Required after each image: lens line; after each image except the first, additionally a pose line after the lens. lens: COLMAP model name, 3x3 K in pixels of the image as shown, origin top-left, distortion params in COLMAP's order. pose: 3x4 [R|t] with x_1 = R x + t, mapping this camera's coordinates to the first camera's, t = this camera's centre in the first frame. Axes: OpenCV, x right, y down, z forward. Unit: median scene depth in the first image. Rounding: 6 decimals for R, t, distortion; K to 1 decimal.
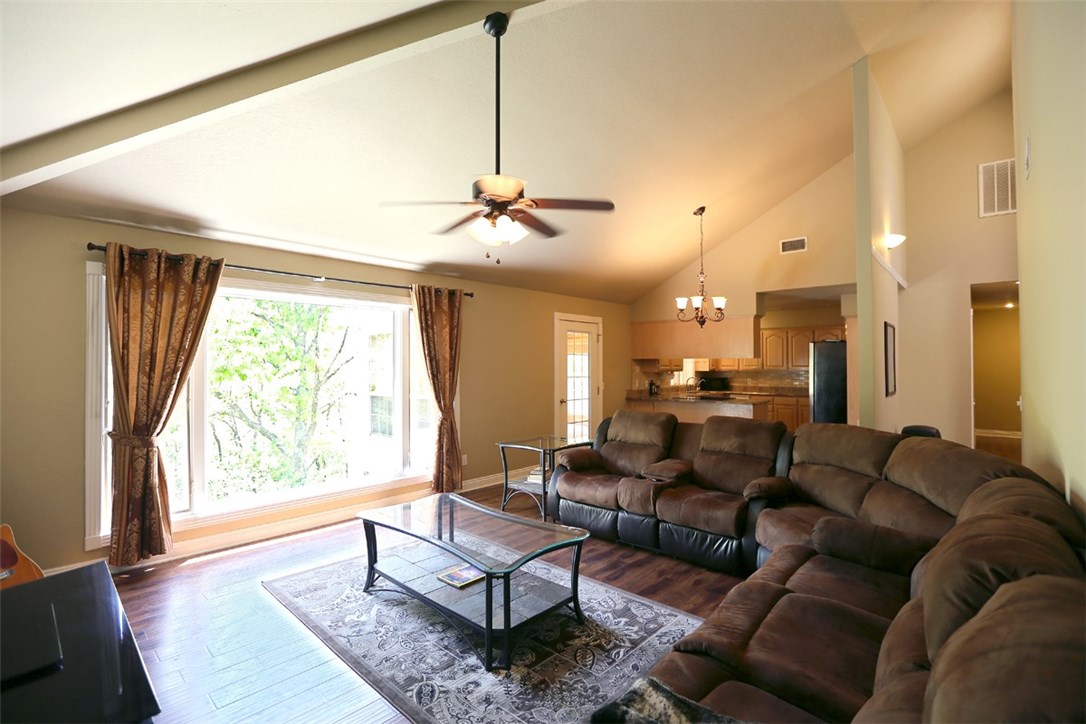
lens RADIAL K [[488.8, 0, 548.7], [0, 488.8, 352.2], [0, 0, 1]] dist [-0.035177, 0.000284]
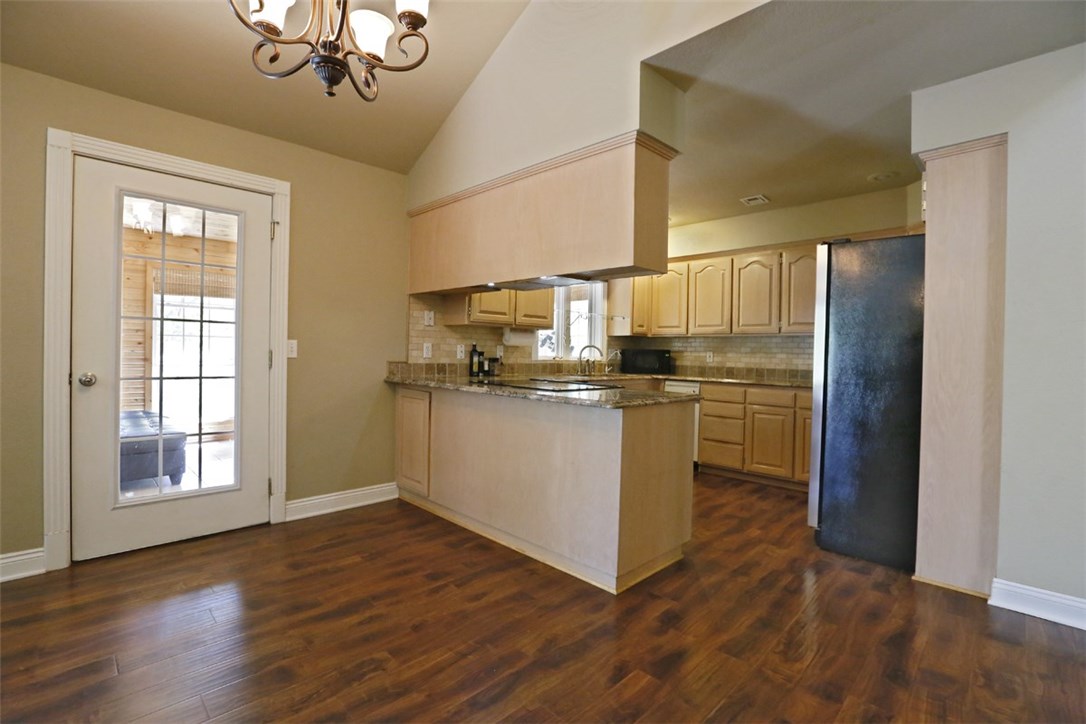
lens RADIAL K [[488.8, 0, 548.7], [0, 488.8, 352.2], [0, 0, 1]] dist [-0.035177, 0.000284]
pose [[0.998273, 0.022587, -0.054236, 0.308018], [-0.020906, 0.999289, 0.031361, 0.047906], [0.054906, -0.030173, 0.998036, 0.533734]]
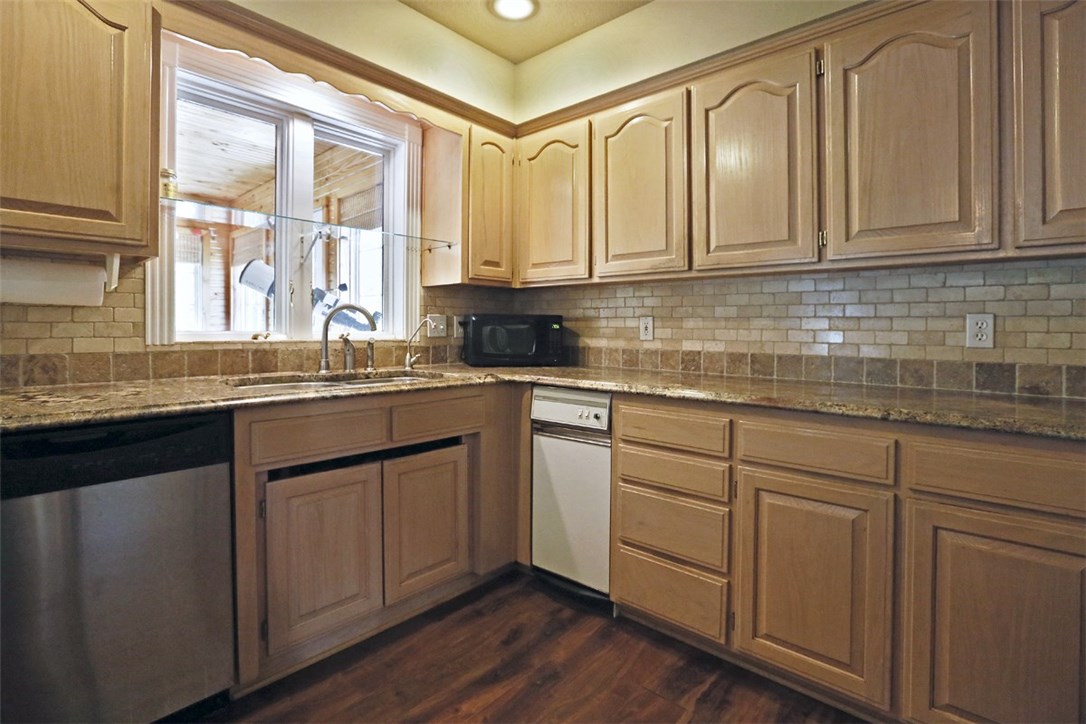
lens RADIAL K [[479.5, 0, 514.3], [0, 479.5, 318.3], [0, 0, 1]] dist [-0.003151, -0.000038]
pose [[0.997809, 0.008630, -0.065601, 0.422043], [-0.007745, 0.999876, 0.013733, 0.059727], [0.065711, -0.013195, 0.997751, 0.881184]]
